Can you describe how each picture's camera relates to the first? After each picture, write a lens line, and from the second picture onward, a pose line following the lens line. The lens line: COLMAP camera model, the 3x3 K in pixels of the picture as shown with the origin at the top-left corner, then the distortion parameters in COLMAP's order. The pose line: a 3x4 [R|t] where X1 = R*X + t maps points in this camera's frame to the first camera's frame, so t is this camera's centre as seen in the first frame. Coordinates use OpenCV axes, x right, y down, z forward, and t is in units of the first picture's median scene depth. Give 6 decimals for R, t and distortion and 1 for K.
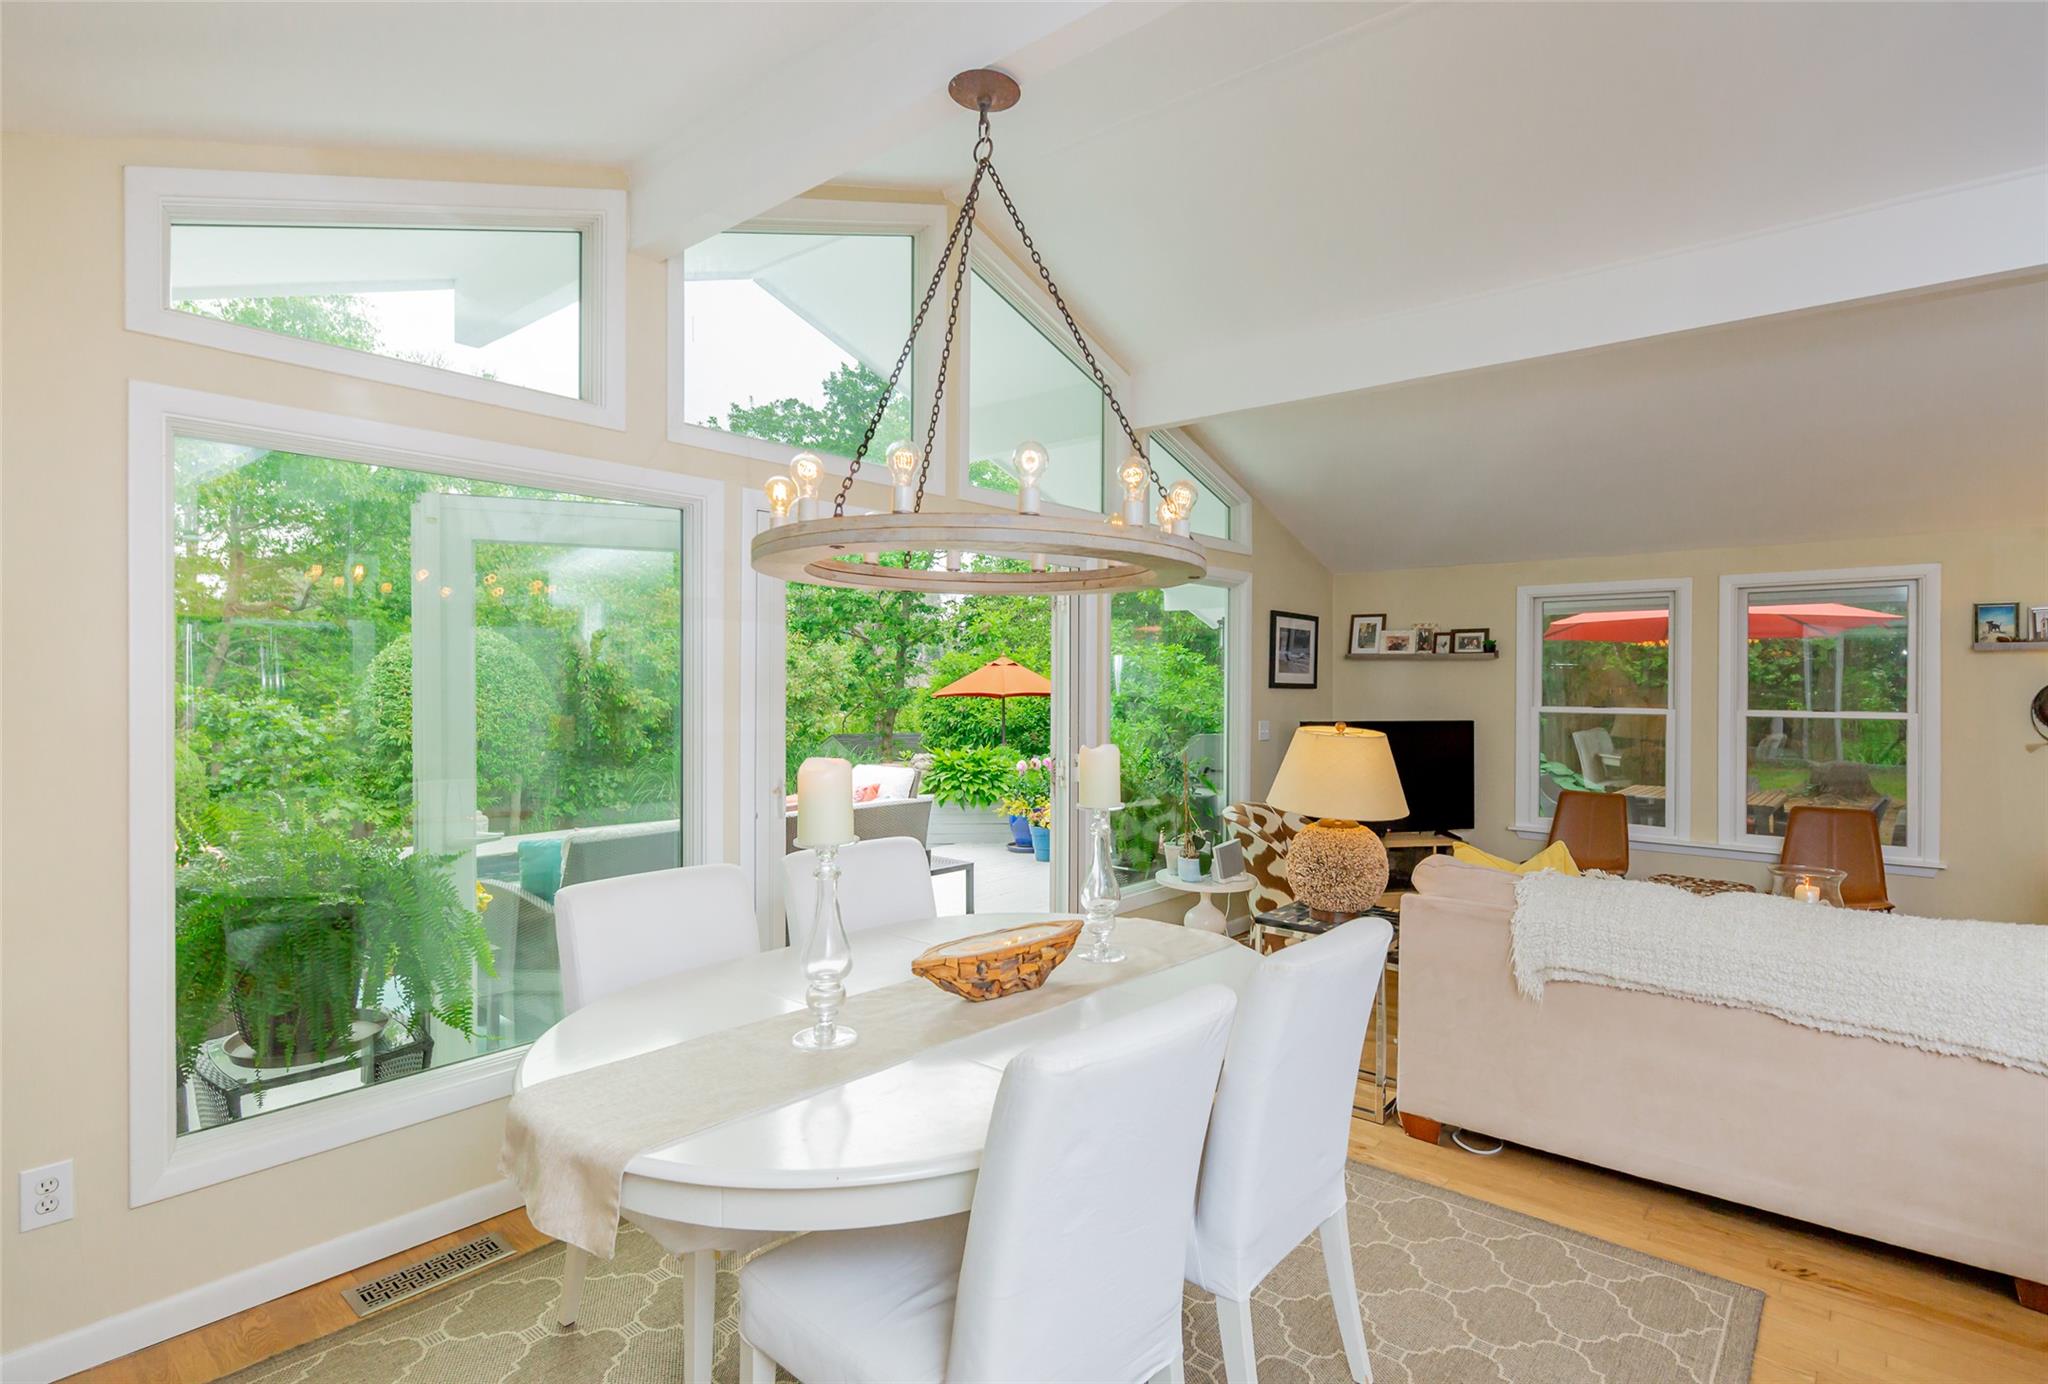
lens RADIAL K [[1009.0, 0, 1036.7], [0, 1009.0, 676.4], [0, 0, 1]] dist [0.001024, -0.013708]
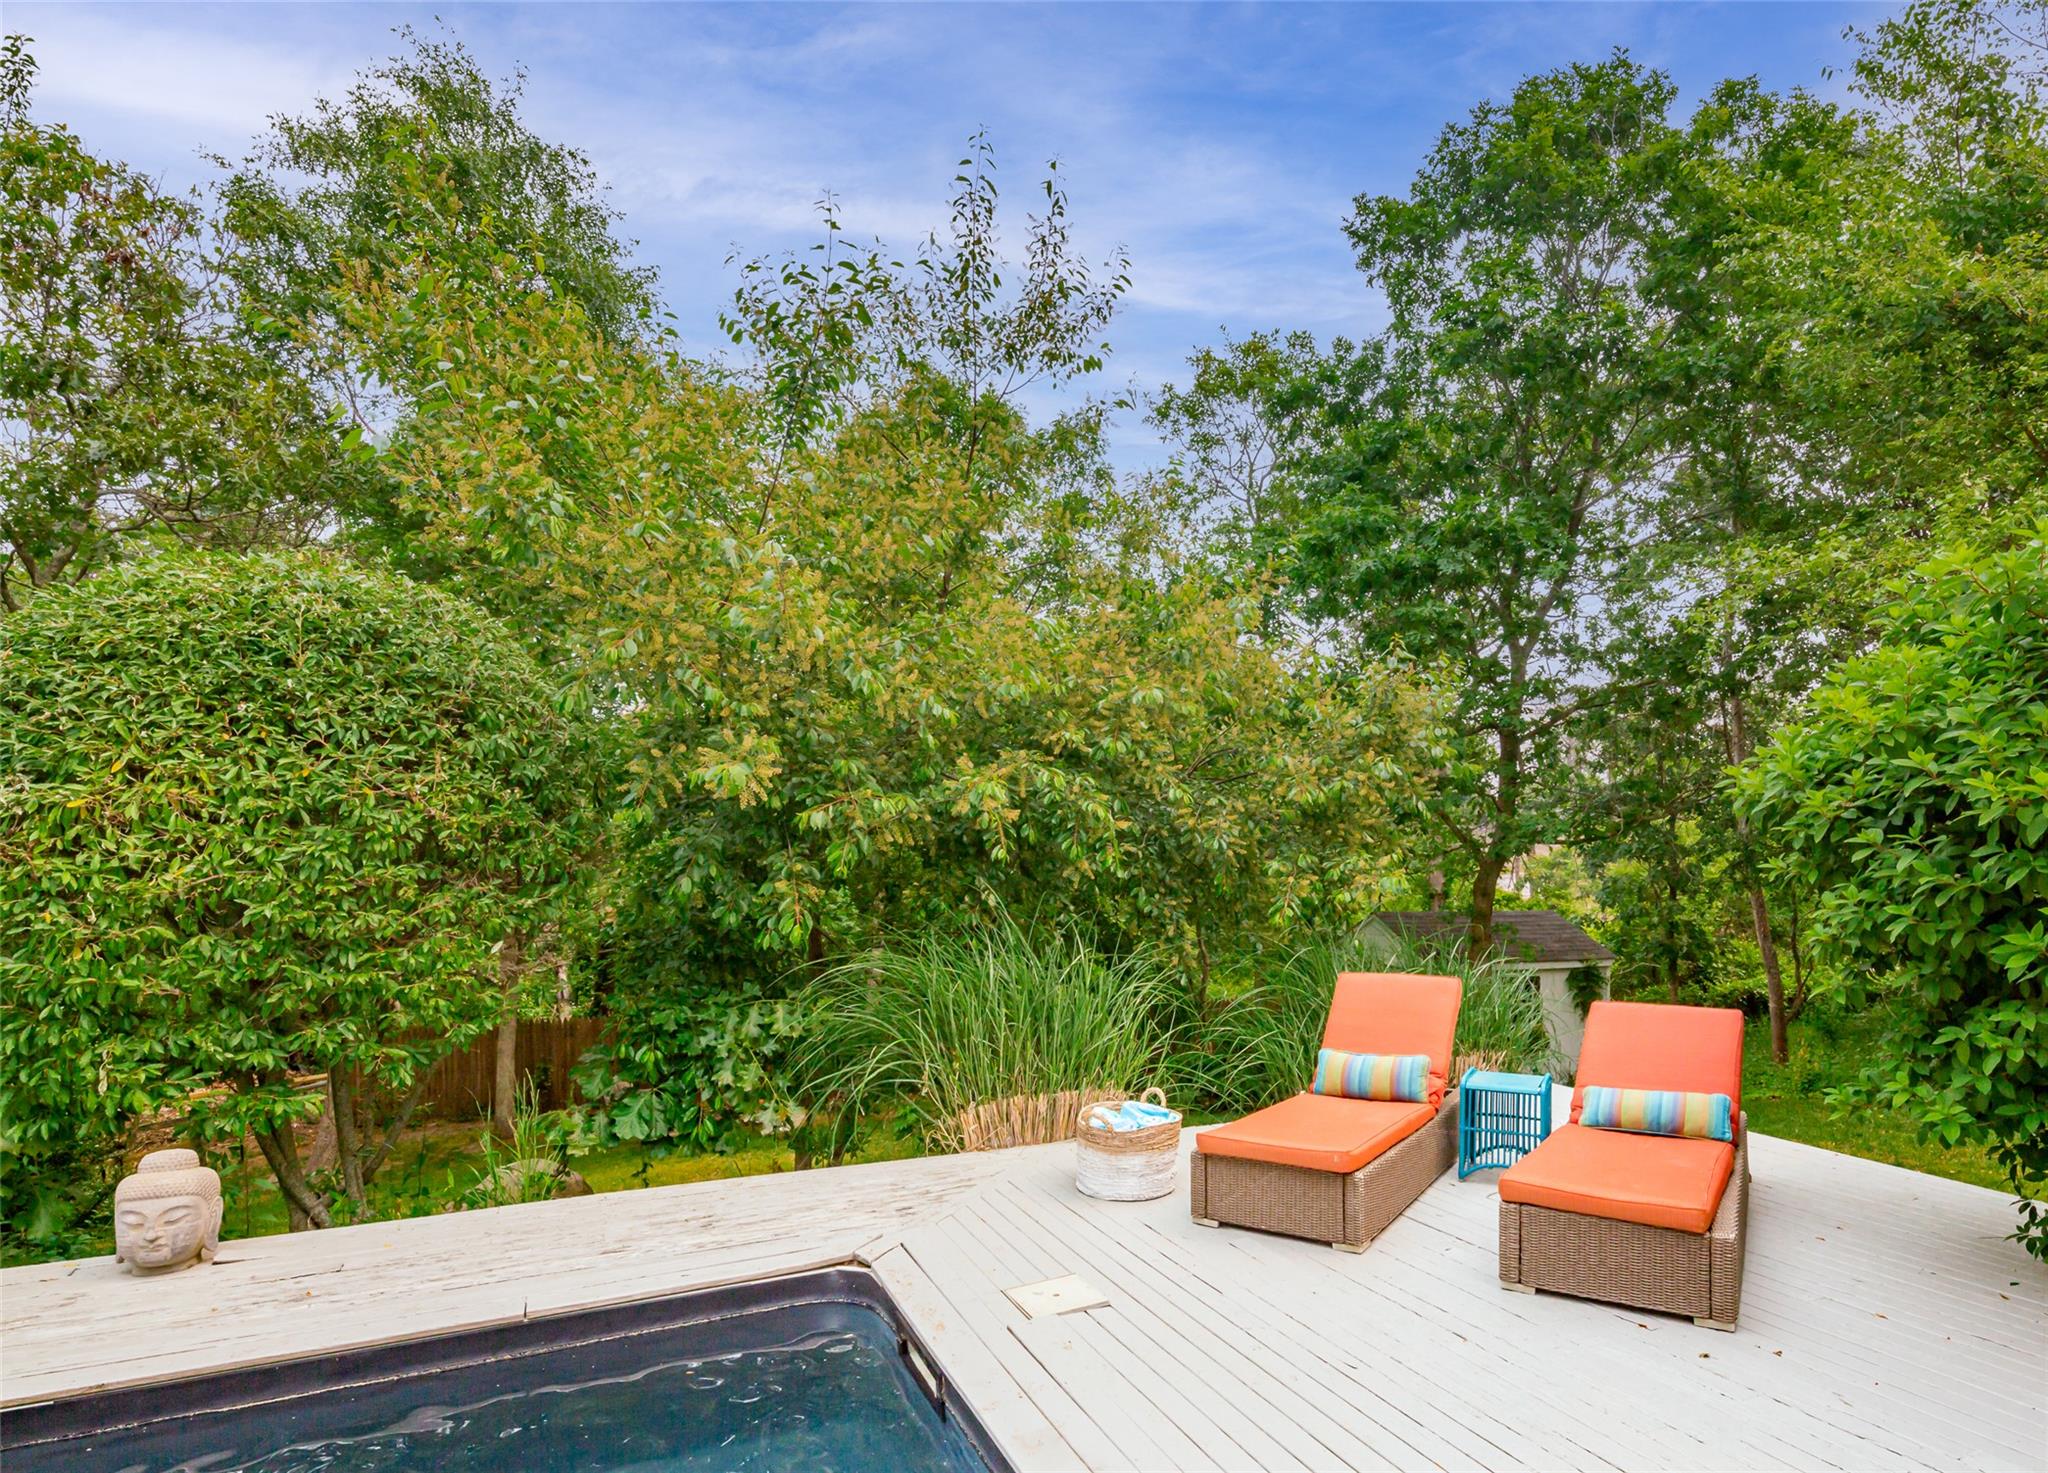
lens RADIAL K [[1102.0, 0, 1142.5], [0, 1102.0, 872.7], [0, 0, 1]] dist [0.000658, 0.000000]
pose [[0.926791, -0.001717, -0.375573, -0.380018], [0.007095, 0.999891, 0.012939, 0.106614], [0.375510, -0.014656, 0.926703, 1.607255]]
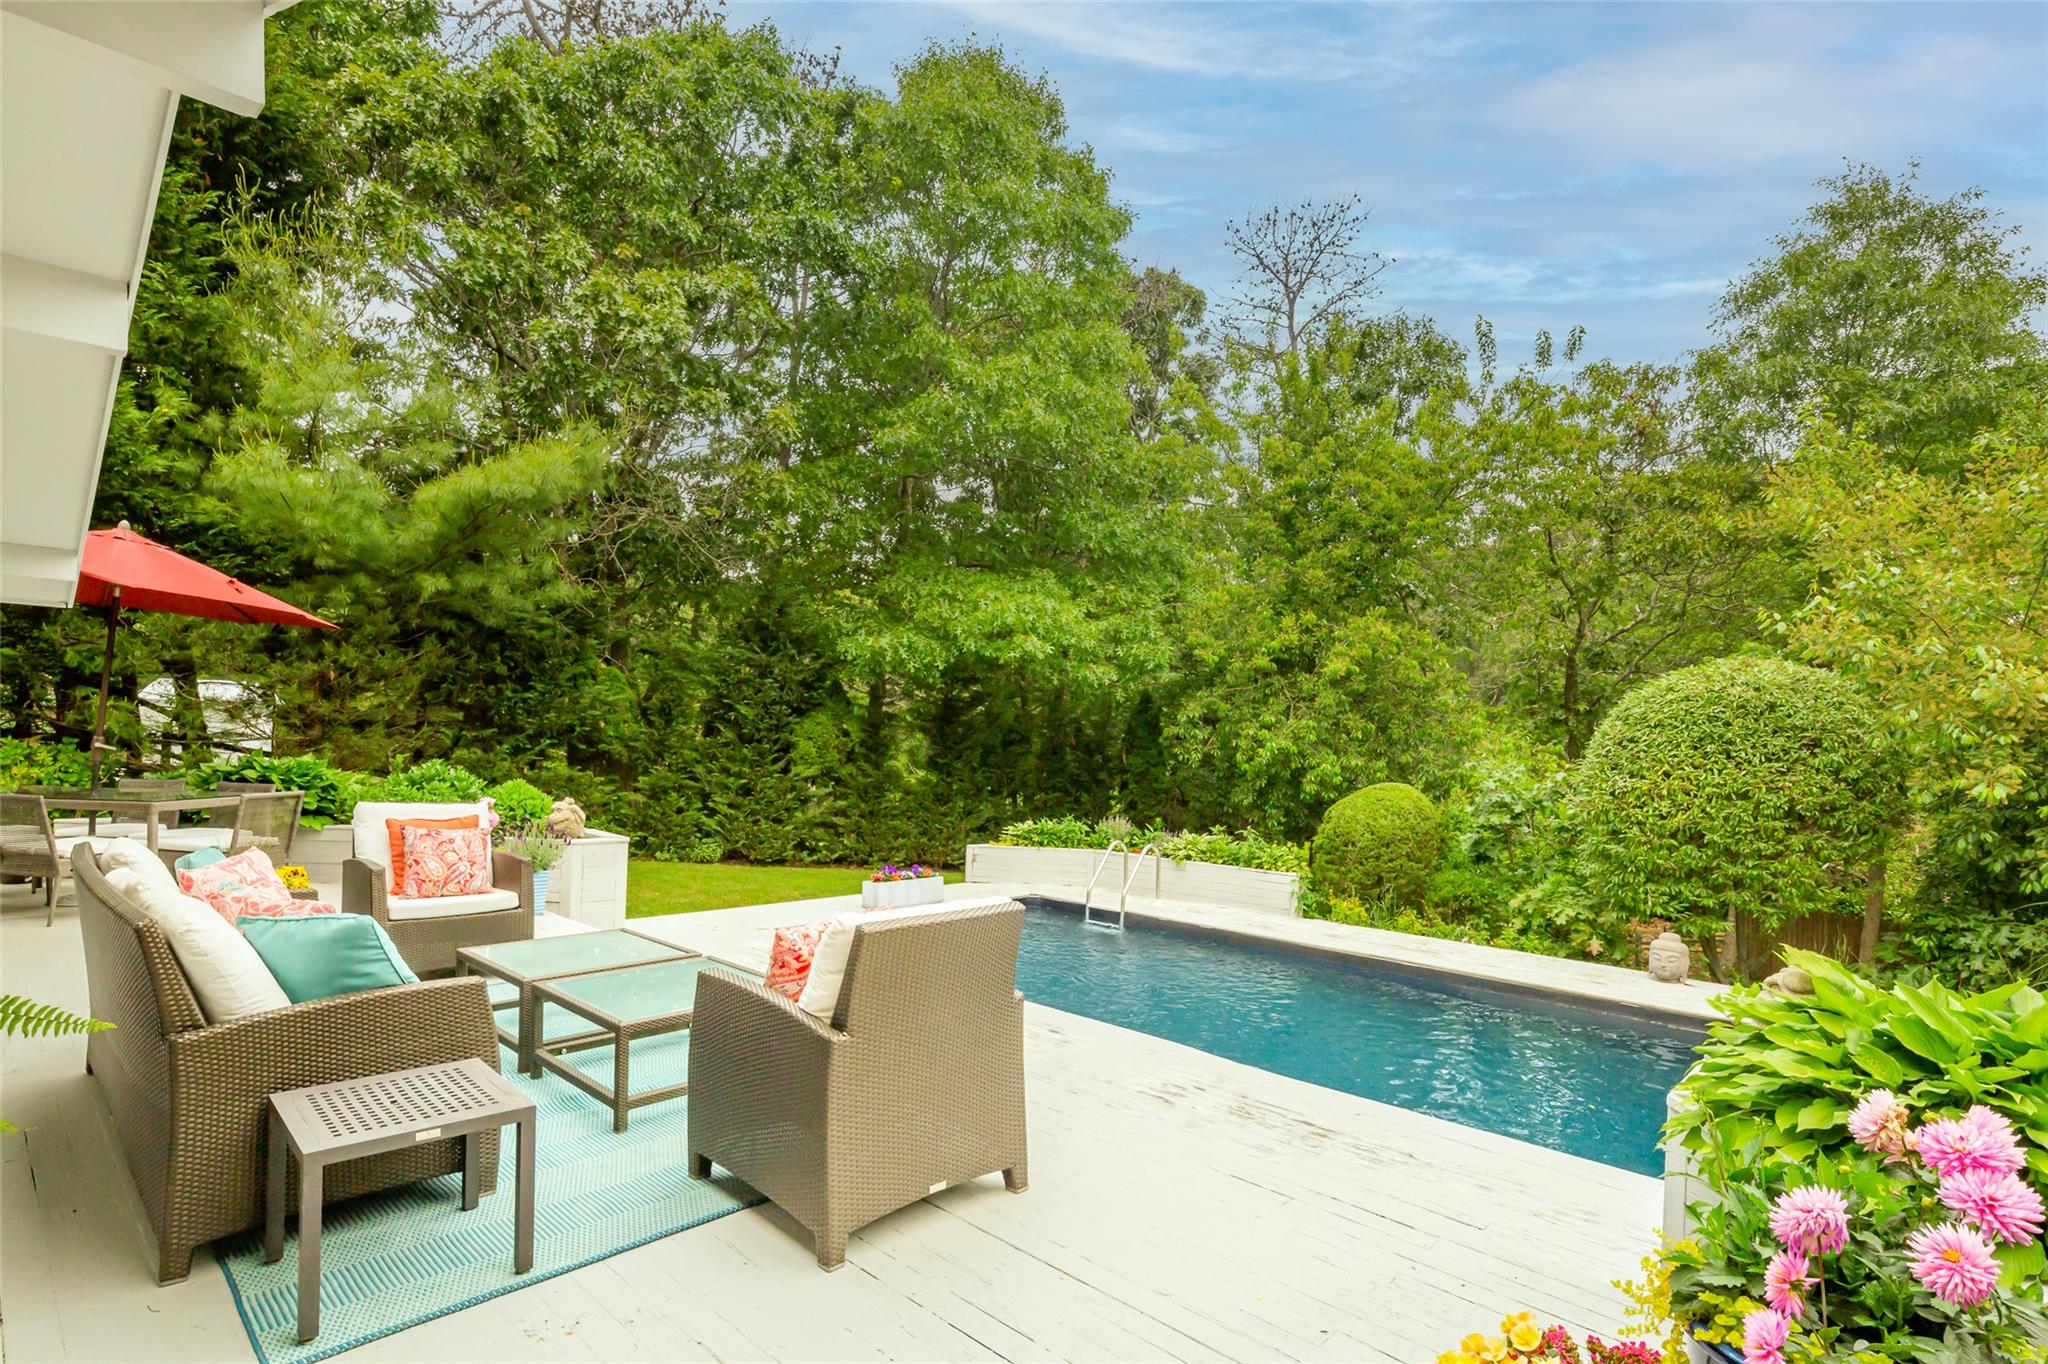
lens RADIAL K [[1017.8, 0, 1033.5], [0, 1017.8, 755.8], [0, 0, 1]] dist [0.002922, -0.001046]
pose [[-0.045657, 0.017599, -0.998802, 0.264572], [-0.028433, 0.999417, 0.018909, 0.029047], [0.998552, 0.029263, -0.045130, 1.186174]]
